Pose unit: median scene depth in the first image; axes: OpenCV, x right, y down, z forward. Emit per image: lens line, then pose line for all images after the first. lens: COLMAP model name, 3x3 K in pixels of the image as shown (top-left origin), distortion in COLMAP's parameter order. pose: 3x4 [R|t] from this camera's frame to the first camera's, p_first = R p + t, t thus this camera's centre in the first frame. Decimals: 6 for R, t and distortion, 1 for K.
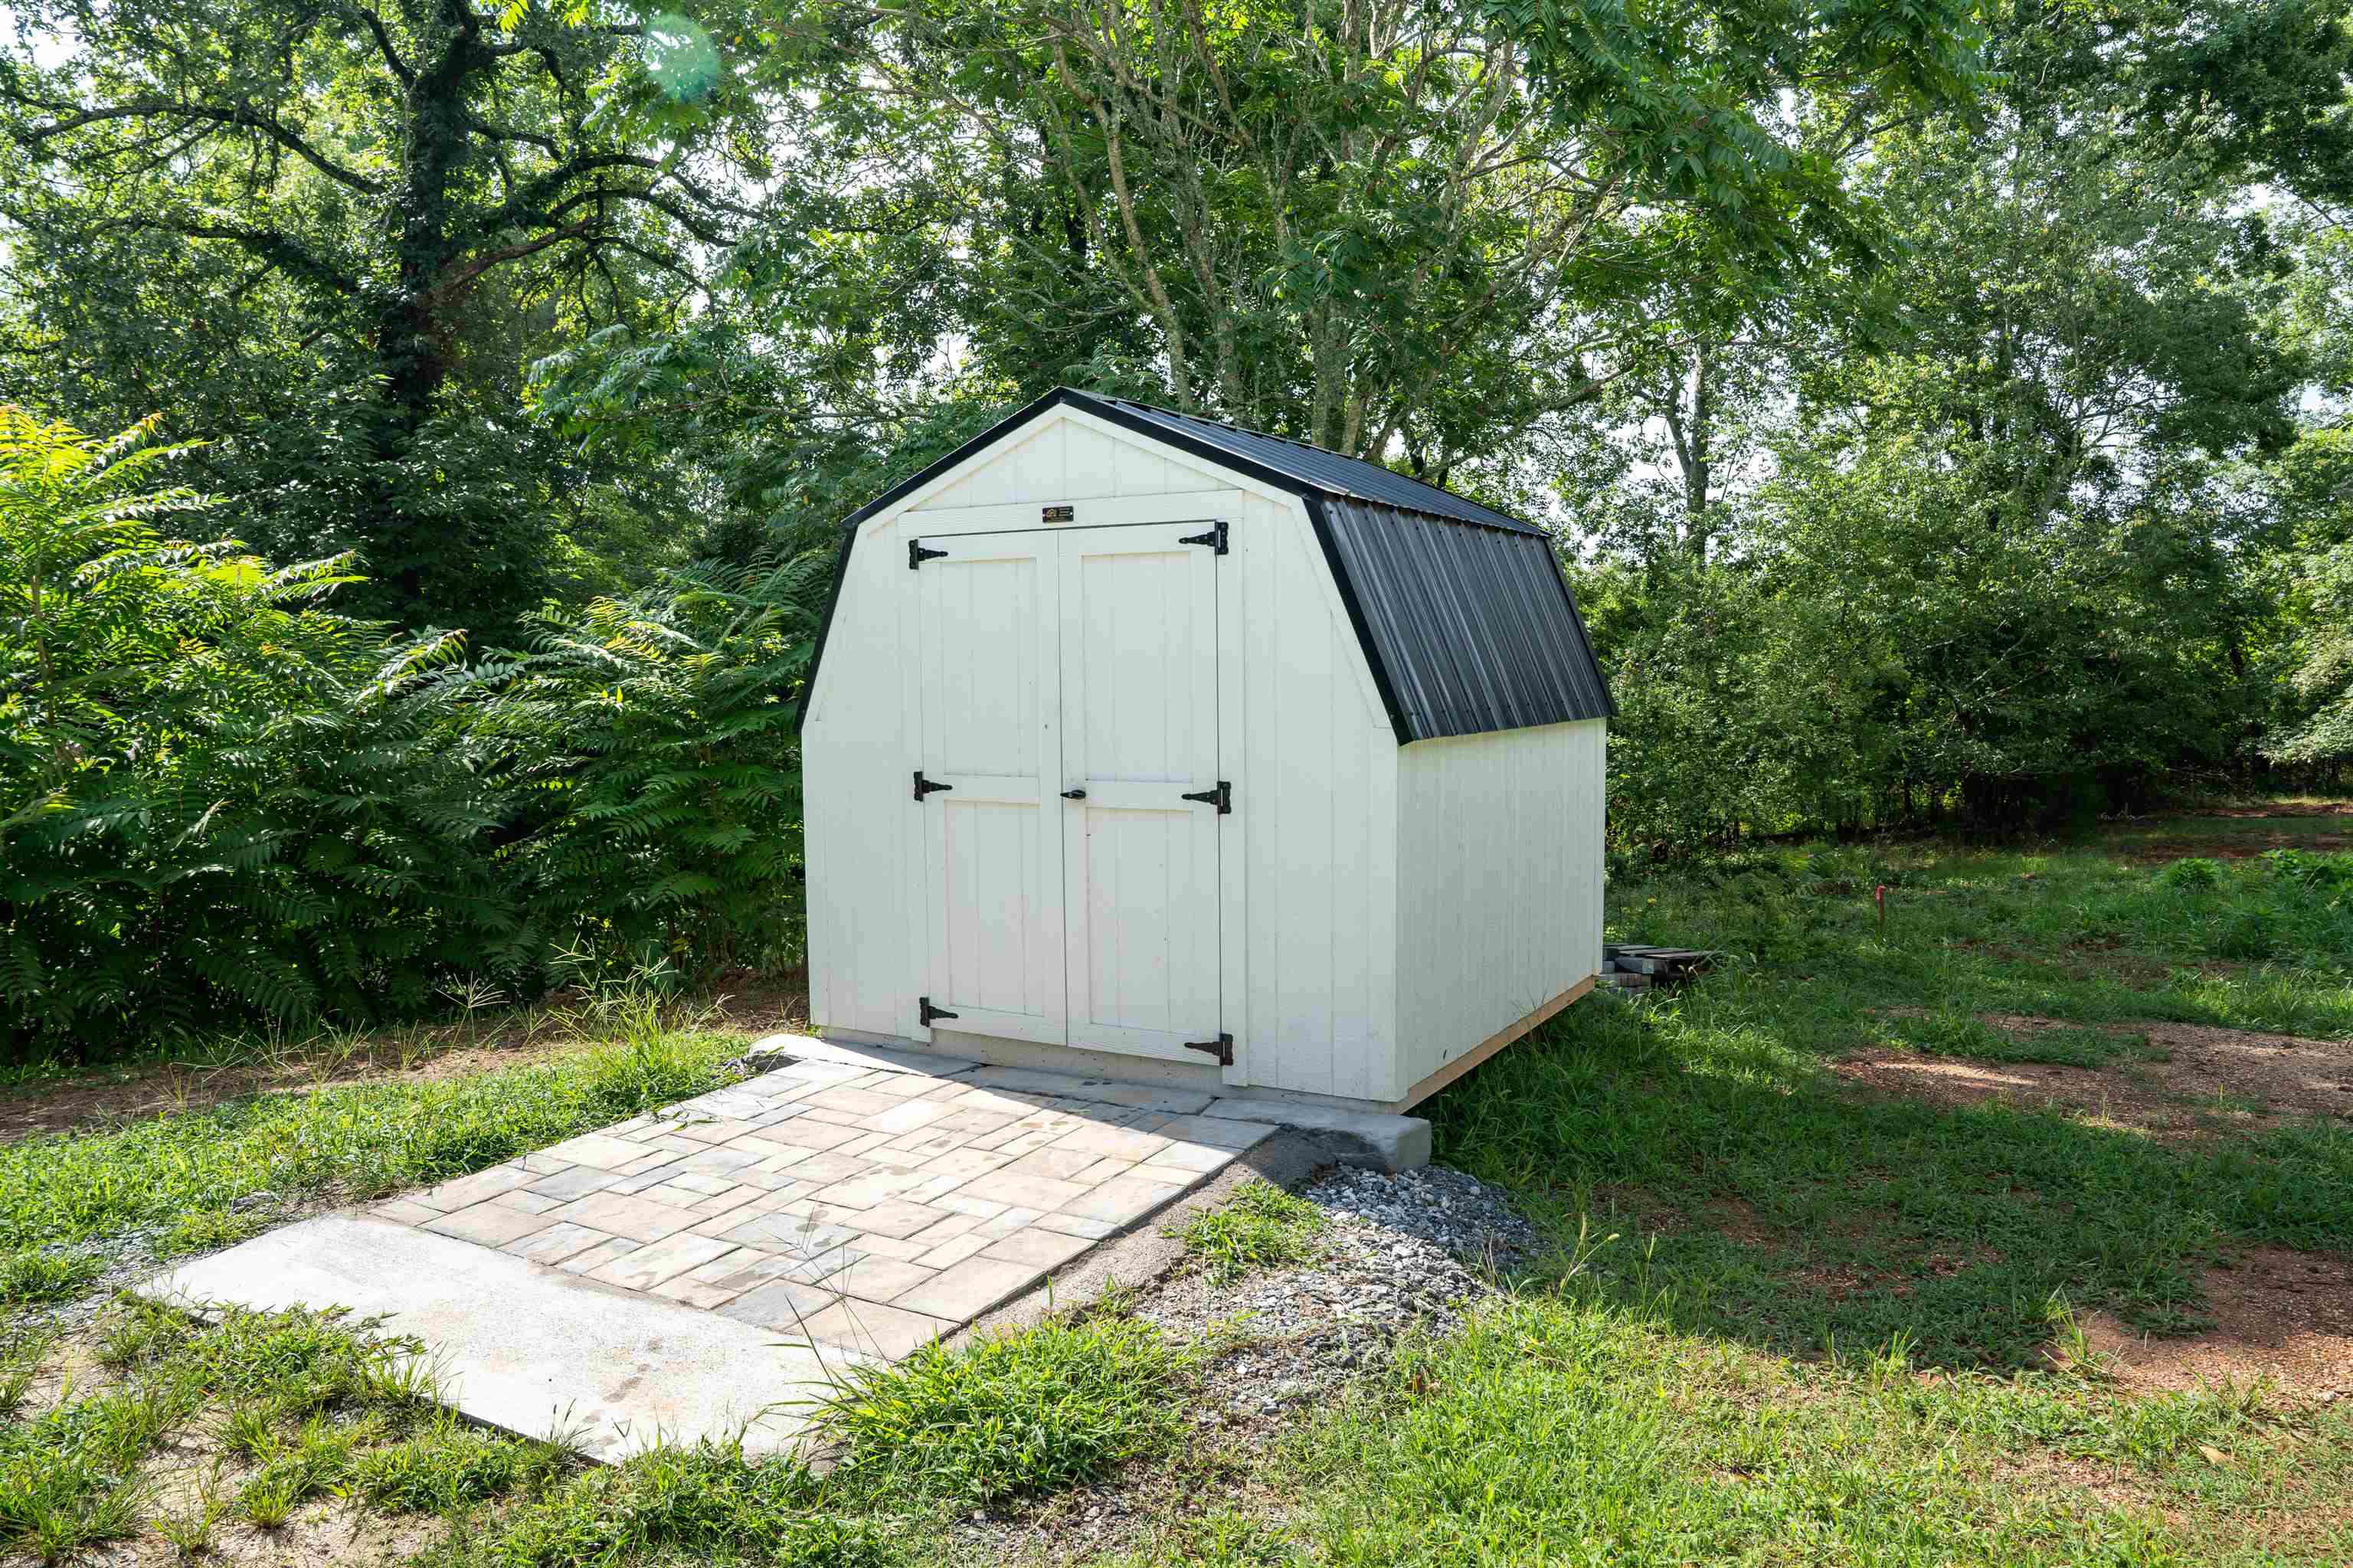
lens RADIAL K [[1658.6, 0, 1176.5], [0, 1658.6, 784.0], [0, 0, 1]] dist [-0.126761, 0.098262]
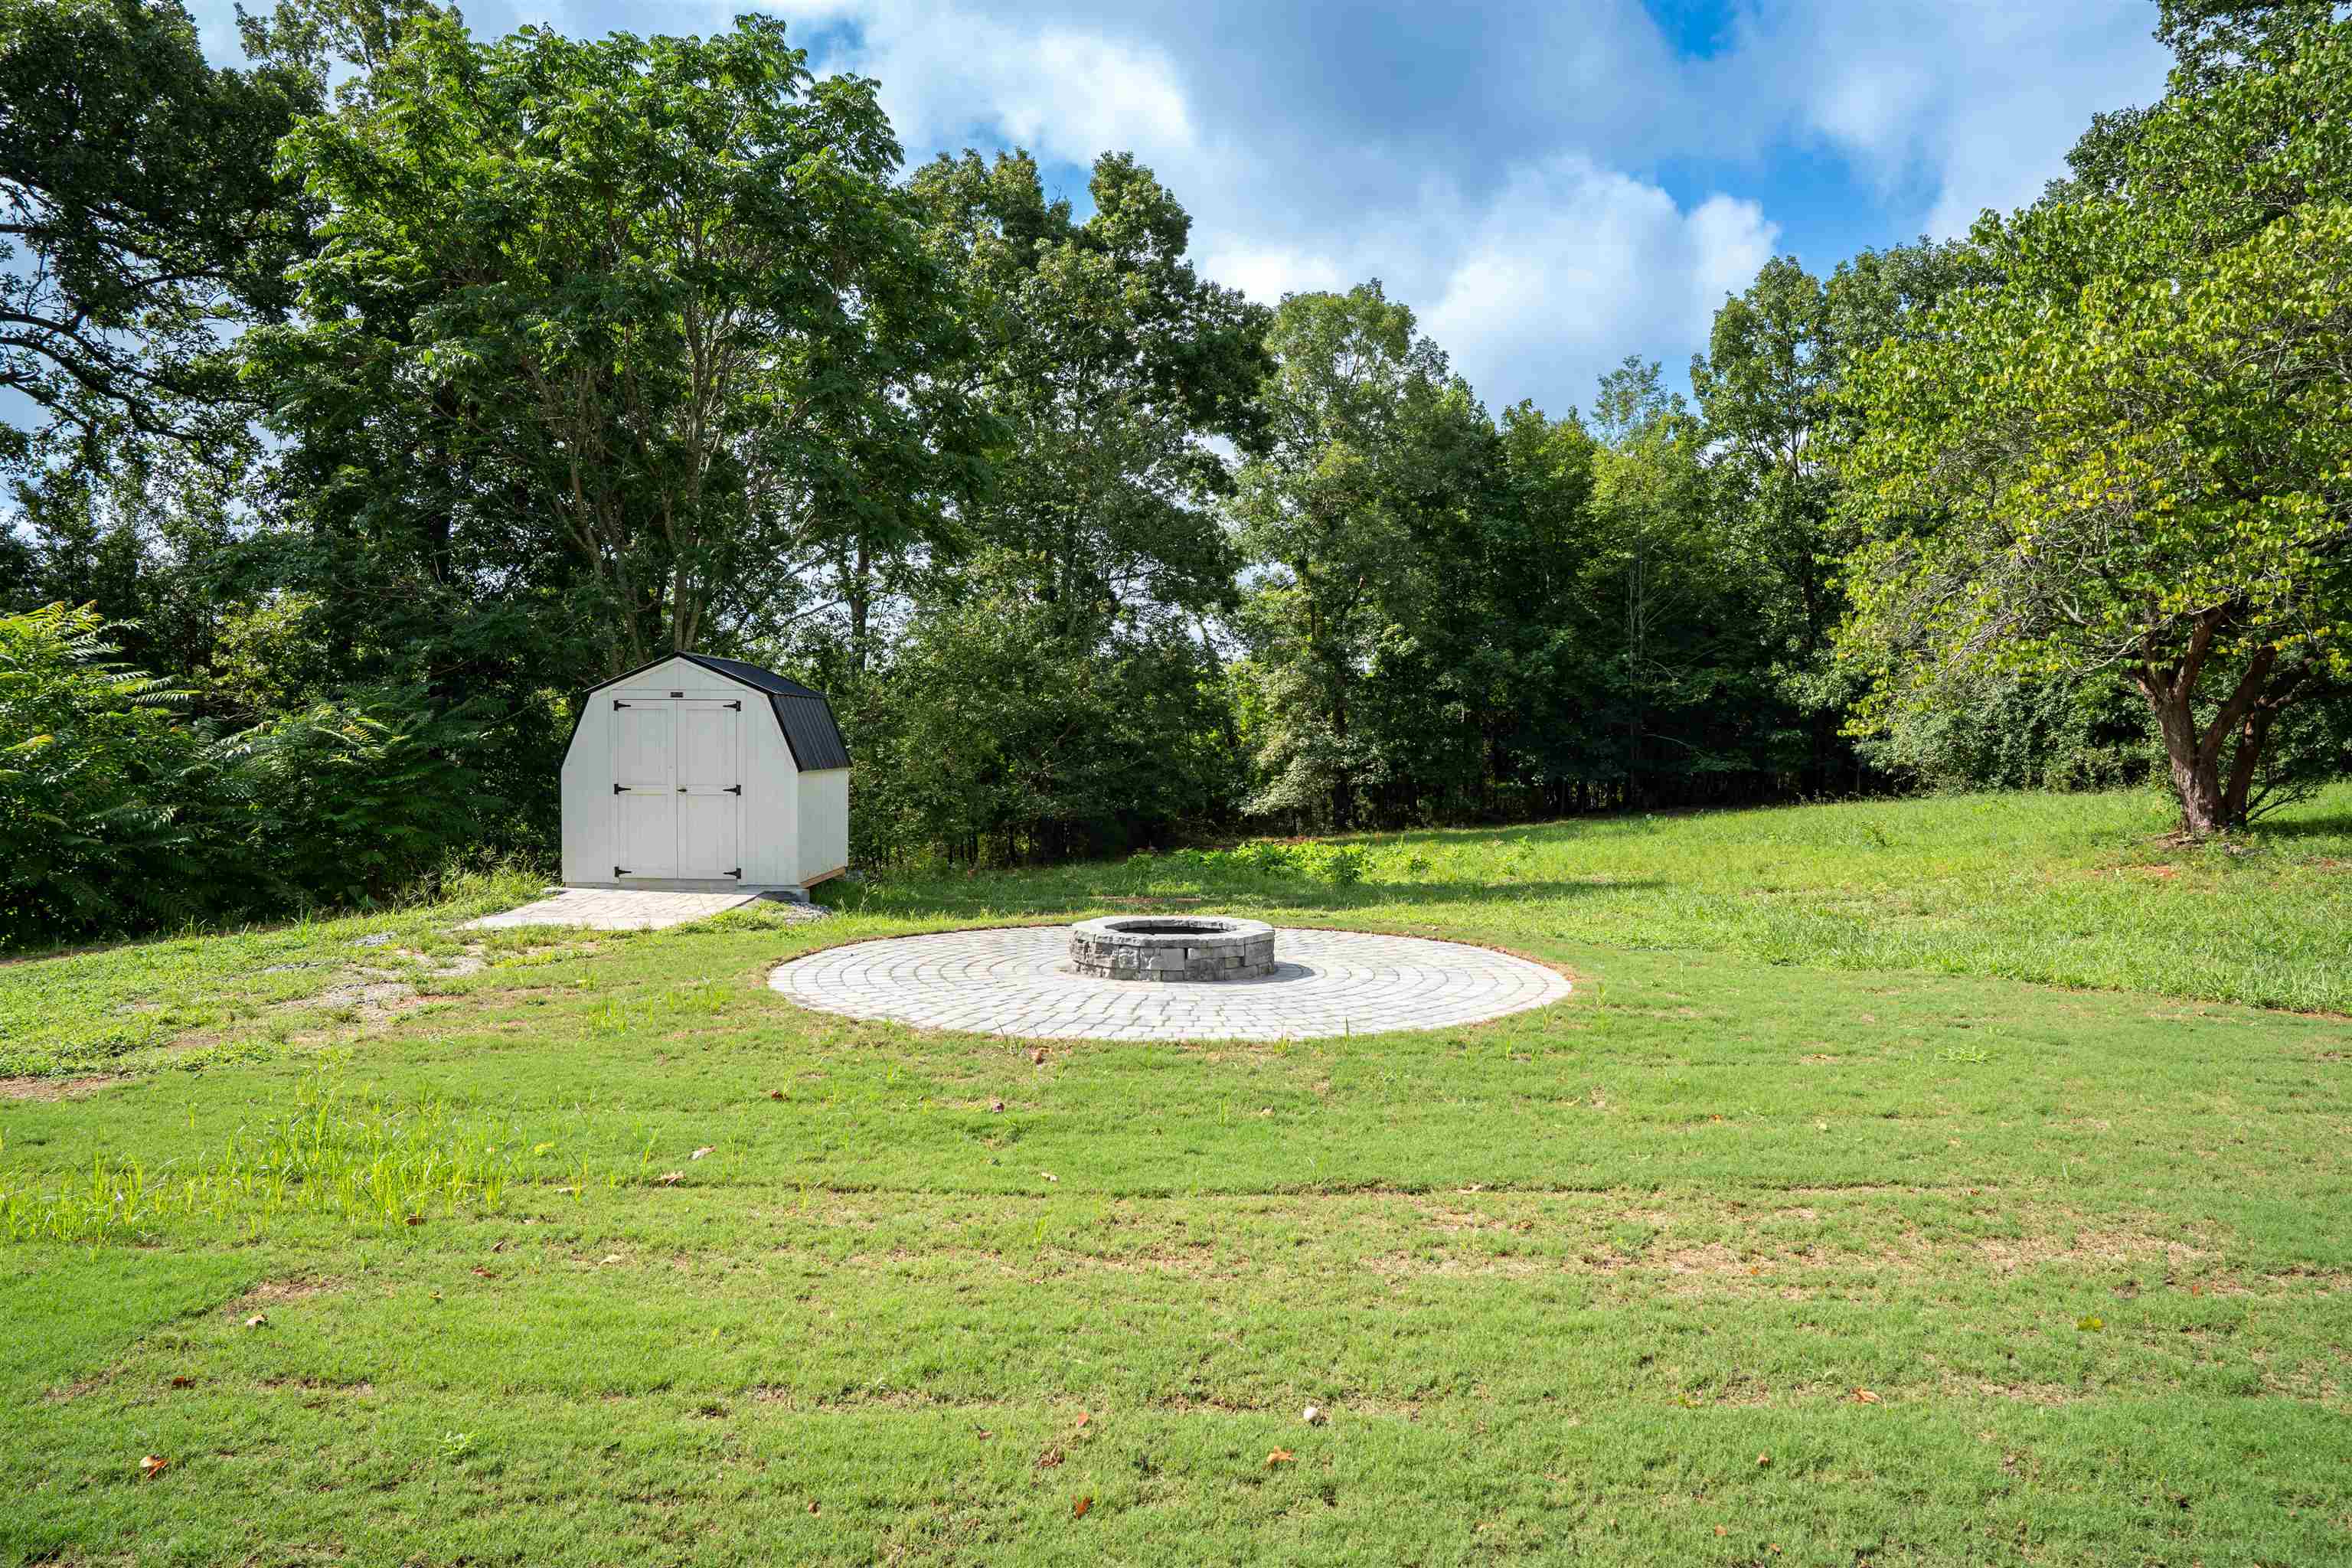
lens RADIAL K [[1635.4, 0, 1176.0], [0, 1635.4, 784.0], [0, 0, 1]] dist [-0.127501, 0.095297]
pose [[0.873364, 0.002799, 0.487060, -0.126827], [0.019686, 0.998964, -0.041041, 0.023774], [-0.486670, 0.045432, 0.872404, -0.351586]]
